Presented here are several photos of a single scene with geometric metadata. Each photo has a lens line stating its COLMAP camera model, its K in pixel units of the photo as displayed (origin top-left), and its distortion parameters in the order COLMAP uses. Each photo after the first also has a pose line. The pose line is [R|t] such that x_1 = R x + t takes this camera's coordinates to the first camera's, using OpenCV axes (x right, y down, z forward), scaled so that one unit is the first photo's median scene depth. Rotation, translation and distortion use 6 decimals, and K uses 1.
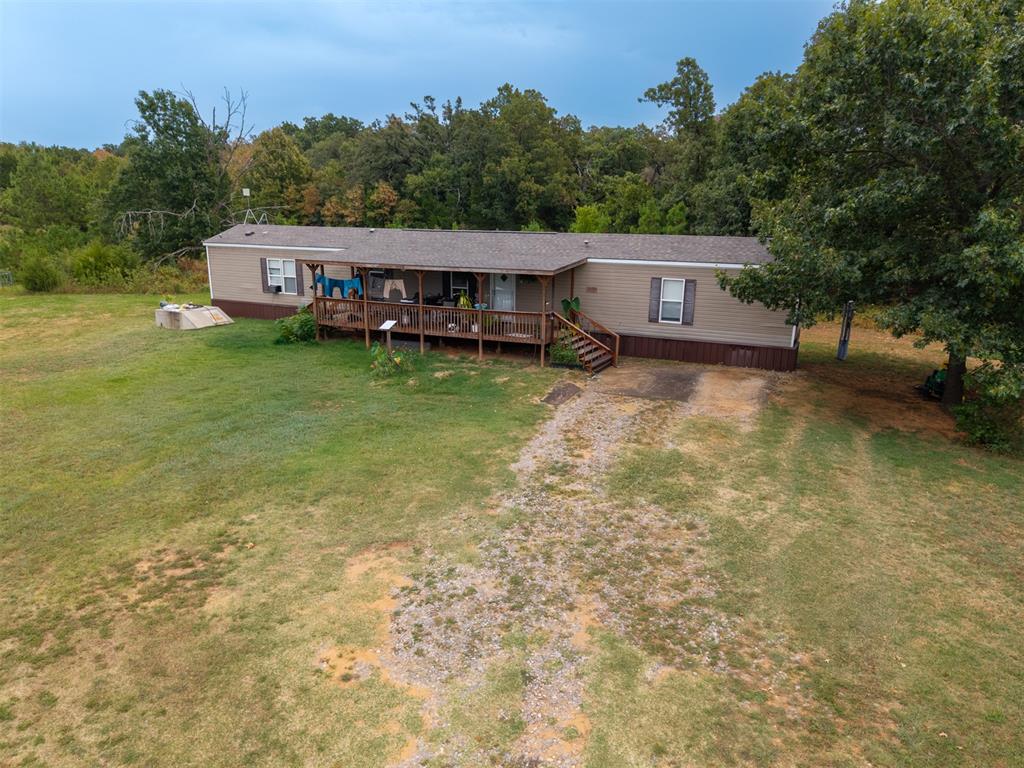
lens RADIAL K [[693.5, 0, 512.0], [0, 693.5, 384.0], [0, 0, 1]] dist [0.021586, -0.027004]
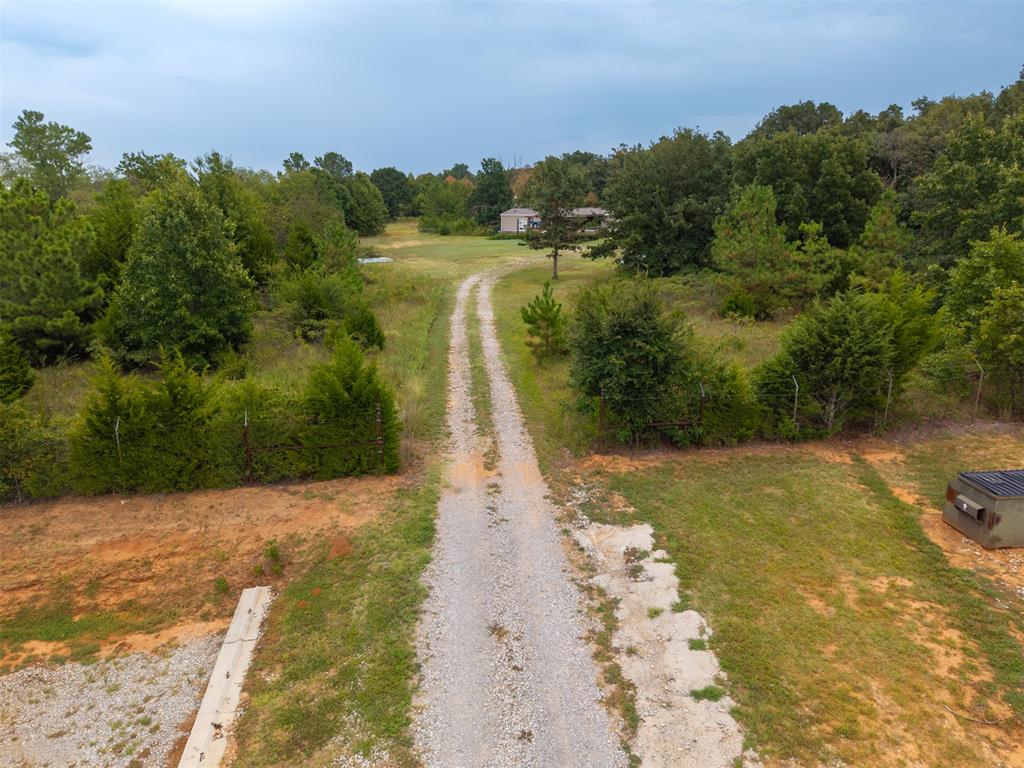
lens RADIAL K [[693.5, 0, 512.0], [0, 693.5, 384.0], [0, 0, 1]] dist [0.021586, -0.027004]
pose [[0.925212, 0.084538, -0.369913, 0.932495], [-0.088634, 0.996047, 0.005941, 0.610726], [0.368952, 0.027290, 0.929048, -2.112834]]
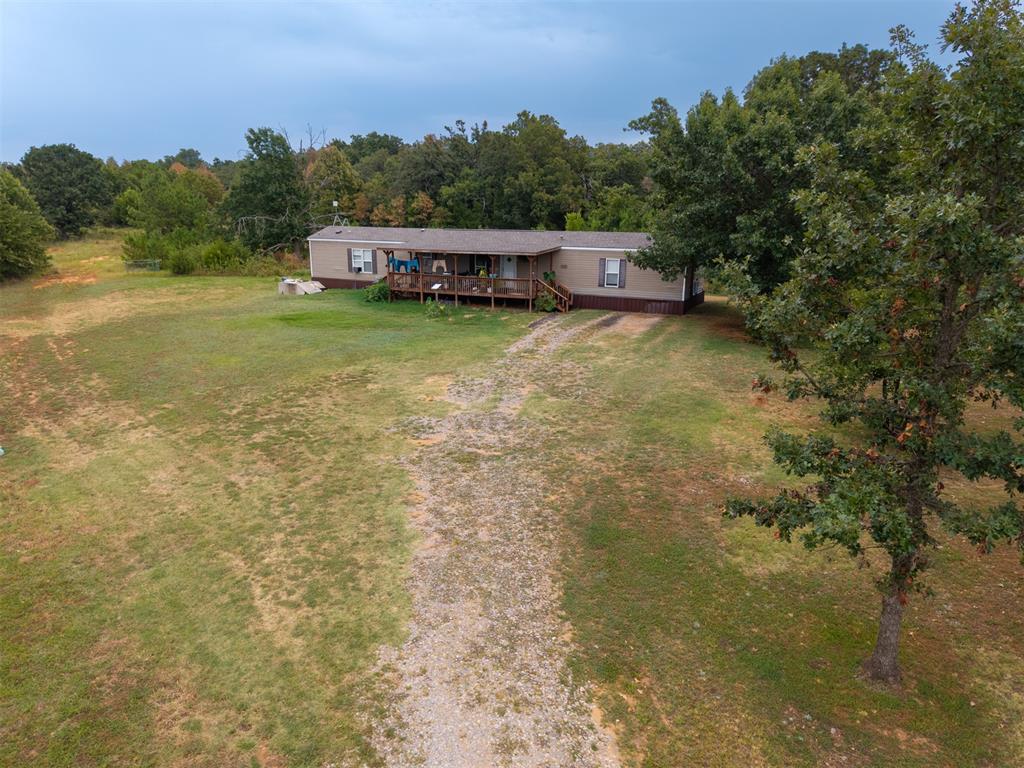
lens RADIAL K [[696.9, 0, 512.0], [0, 696.9, 384.0], [0, 0, 1]] dist [0.037899, -0.041713]
pose [[0.999212, 0.007677, -0.038952, 0.057908], [-0.007976, 0.999940, -0.007547, 0.136609], [0.038892, 0.007851, 0.999213, -0.558820]]
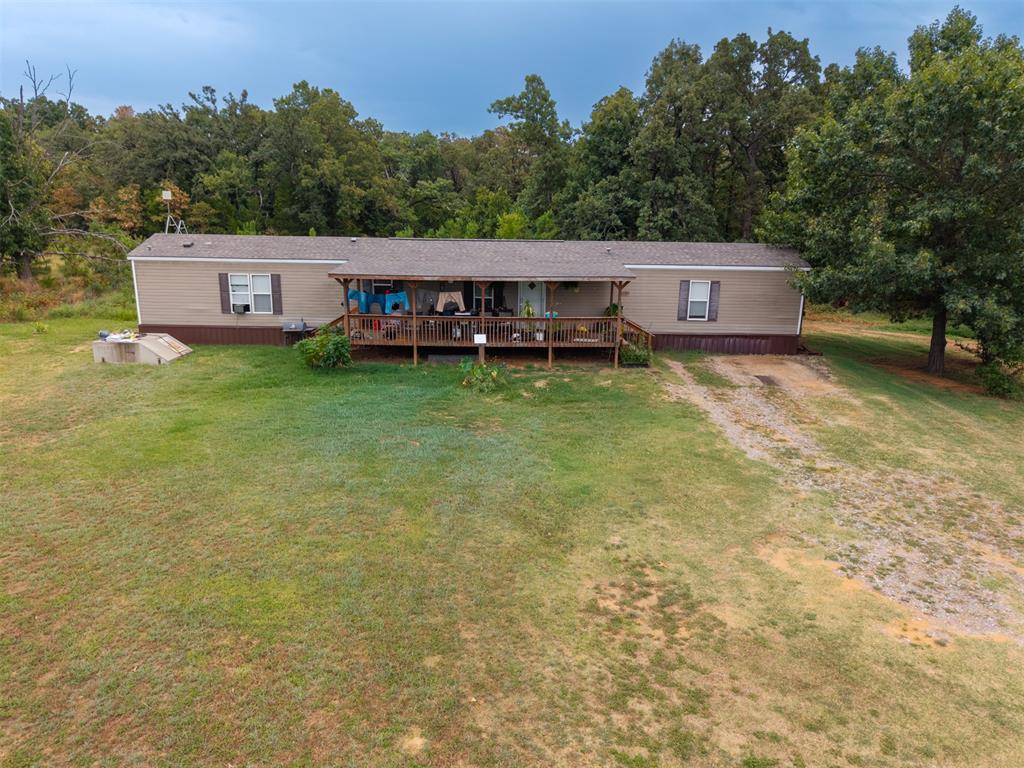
lens RADIAL K [[693.5, 0, 512.0], [0, 693.5, 384.0], [0, 0, 1]] dist [0.021586, -0.027004]
pose [[0.909130, -0.094473, 0.405656, -0.466513], [0.095854, 0.995251, 0.016962, -0.029955], [-0.405332, 0.023463, 0.913868, 0.086576]]
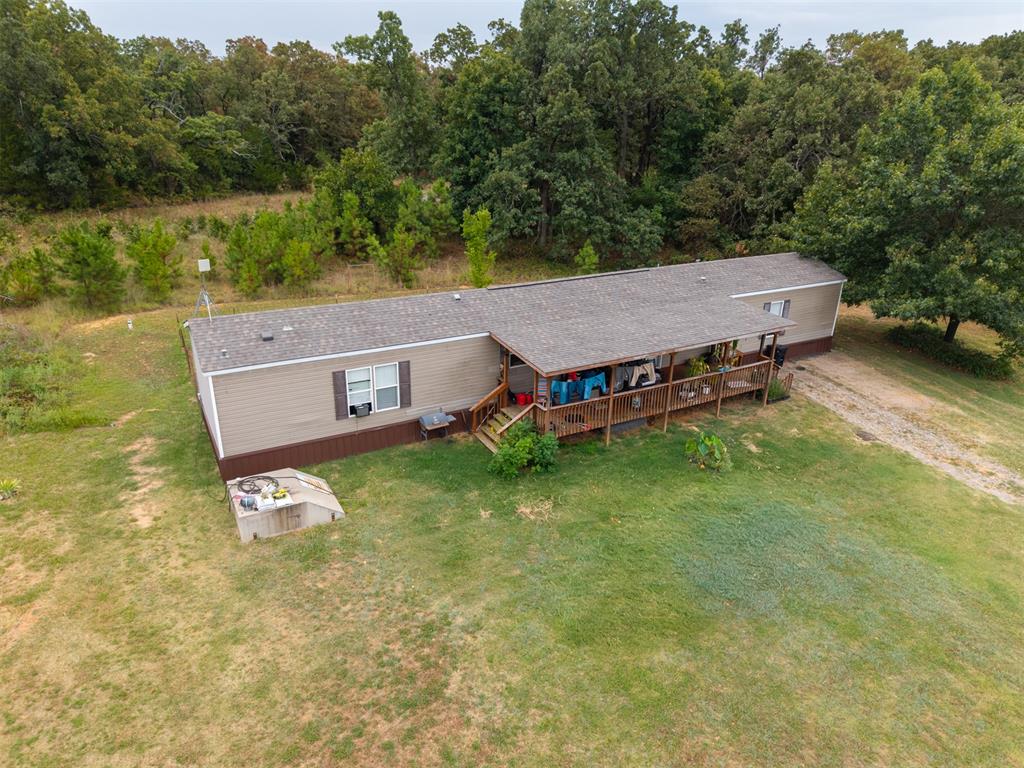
lens RADIAL K [[693.5, 0, 512.0], [0, 693.5, 384.0], [0, 0, 1]] dist [0.021586, -0.027004]
pose [[0.586191, -0.302295, 0.751664, -0.892365], [0.180439, 0.953192, 0.242626, -0.352400], [-0.789824, -0.006596, 0.613298, 0.558130]]
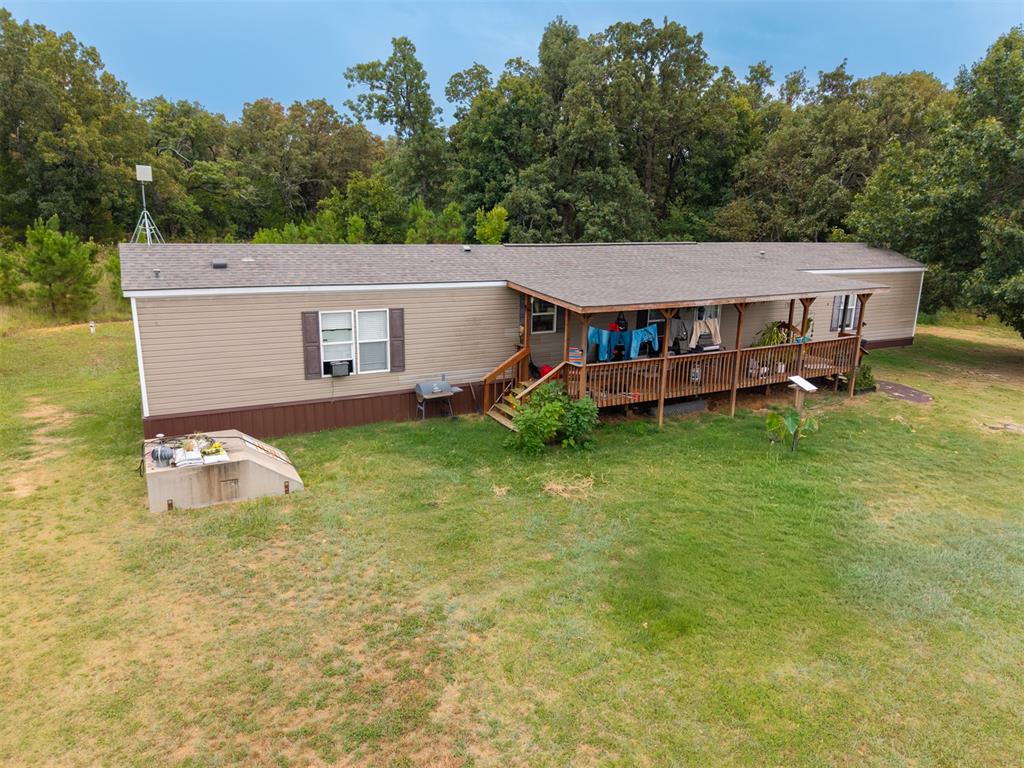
lens RADIAL K [[692.9, 0, 512.0], [0, 692.9, 384.0], [0, 0, 1]] dist [0.007724, -0.006916]
pose [[0.602055, -0.189837, 0.775559, -0.786907], [0.180419, 0.978548, 0.099467, -0.181578], [-0.777804, 0.080042, 0.623390, 0.686930]]
